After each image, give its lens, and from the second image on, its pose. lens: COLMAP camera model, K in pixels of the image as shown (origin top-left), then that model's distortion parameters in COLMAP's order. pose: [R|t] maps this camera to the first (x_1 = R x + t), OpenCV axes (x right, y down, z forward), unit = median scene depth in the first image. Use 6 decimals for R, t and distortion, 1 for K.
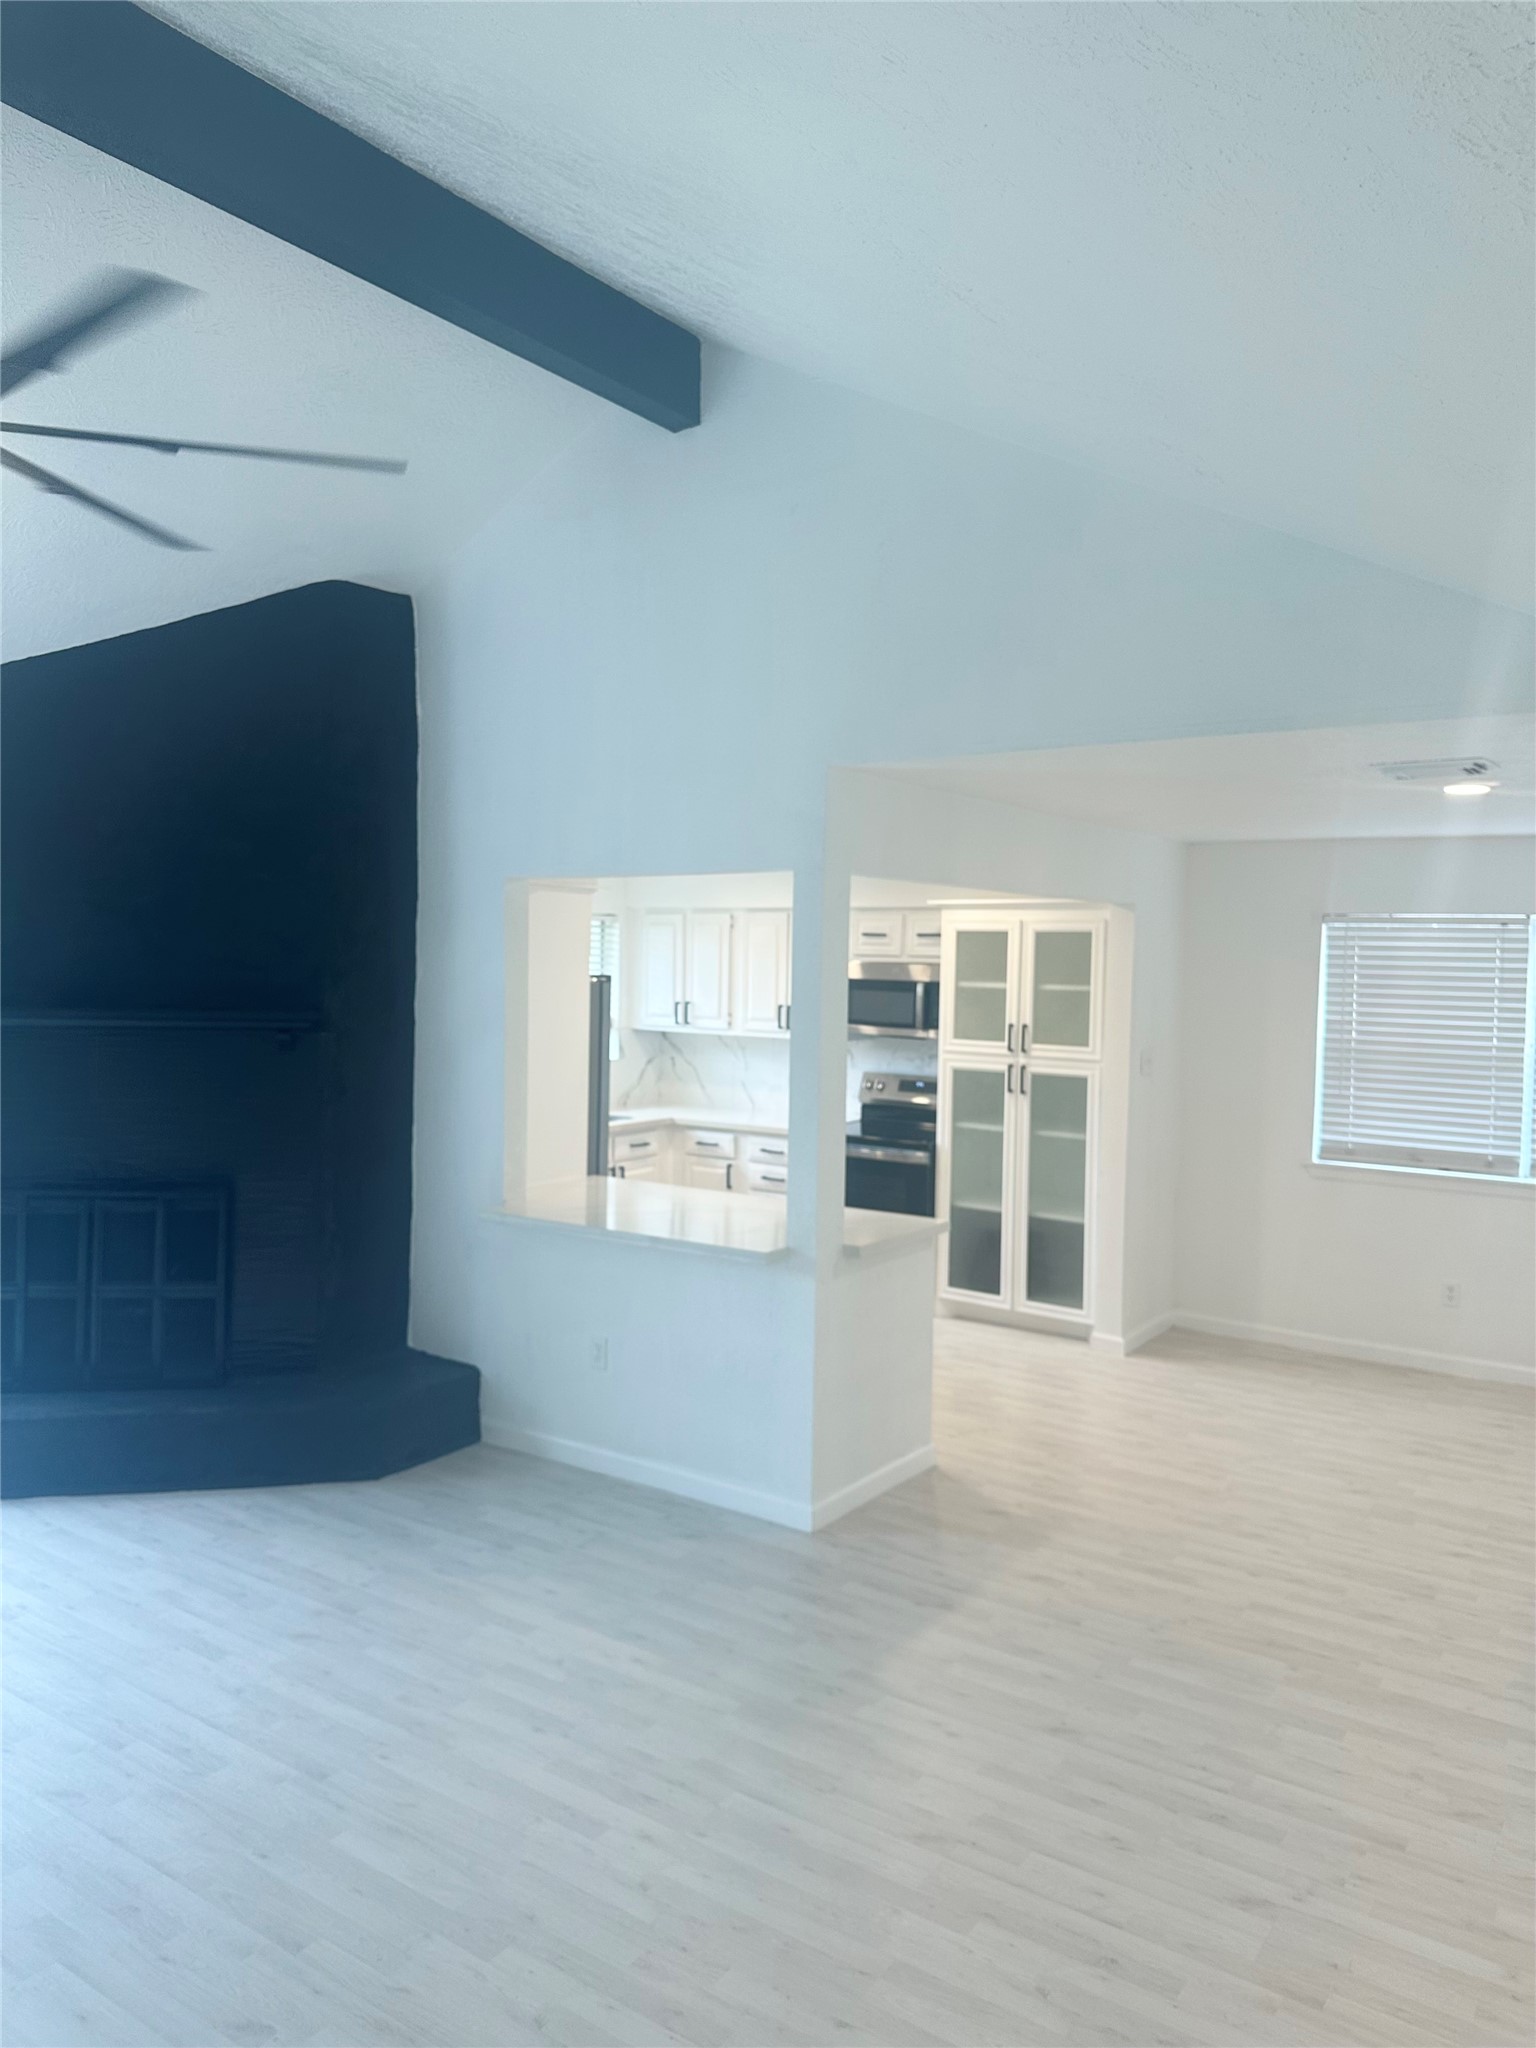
lens RADIAL K [[1443.3, 0, 761.0], [0, 1443.3, 1013.9], [0, 0, 1]] dist [0.113563, -0.191757]
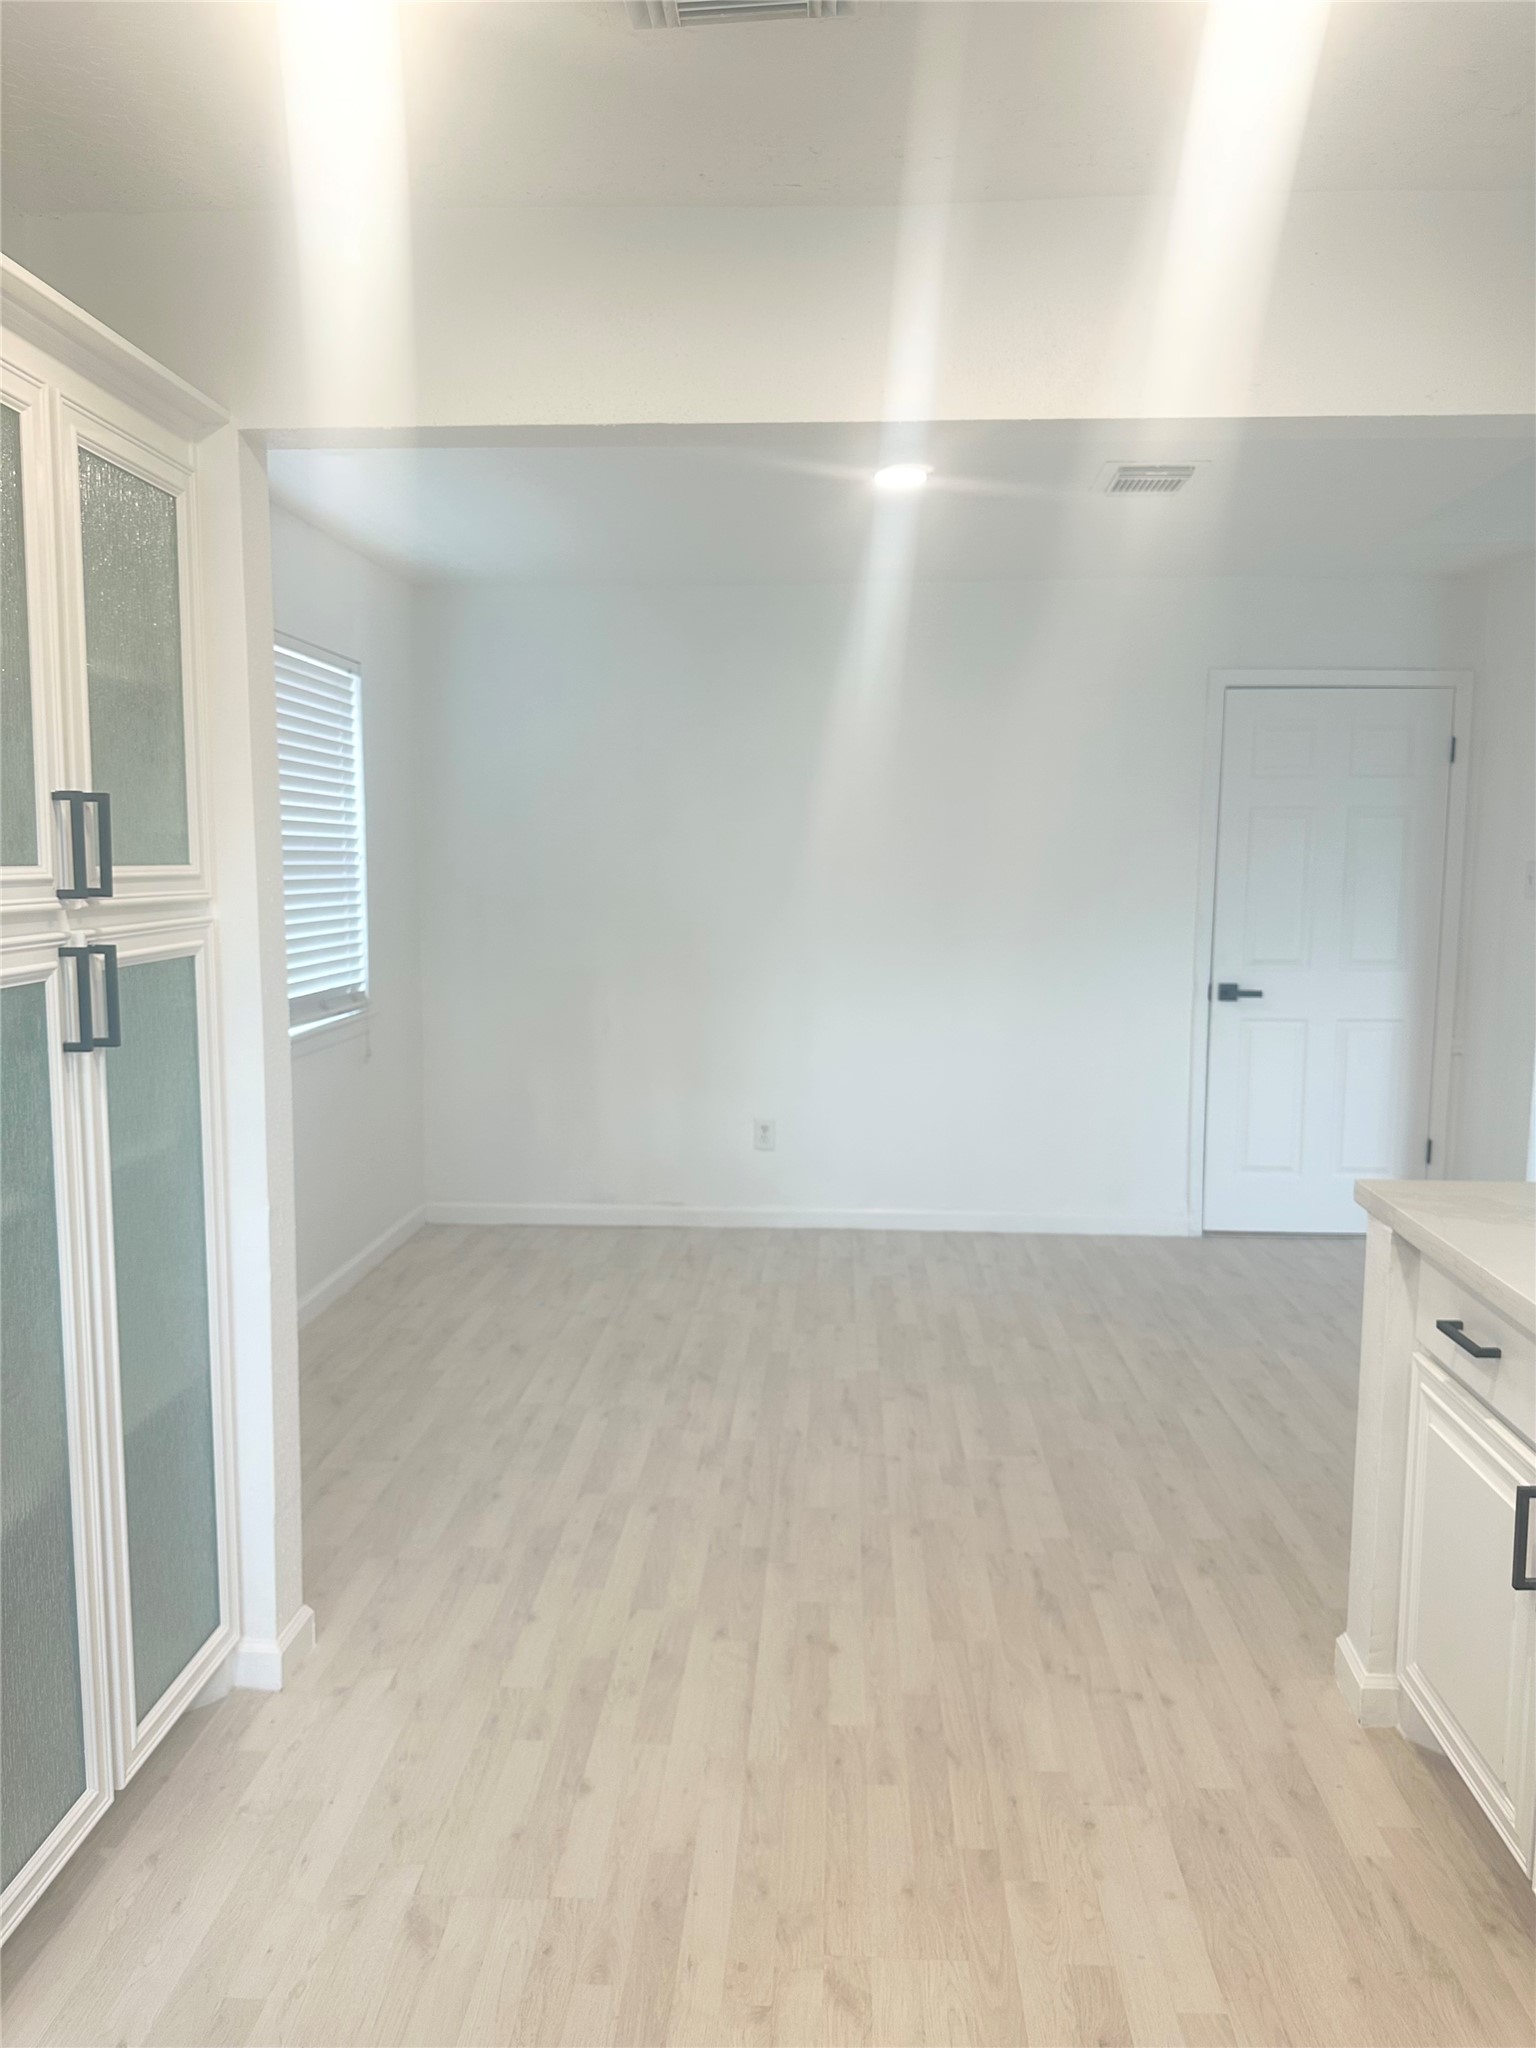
lens RADIAL K [[1448.0, 0, 783.8], [0, 1448.0, 1017.2], [0, 0, 1]] dist [0.132184, -0.233990]
pose [[-0.534812, -0.118417, 0.836632, -0.154952], [0.018767, 0.988222, 0.151869, 0.011230], [-0.844763, 0.096923, -0.526291, 1.278503]]
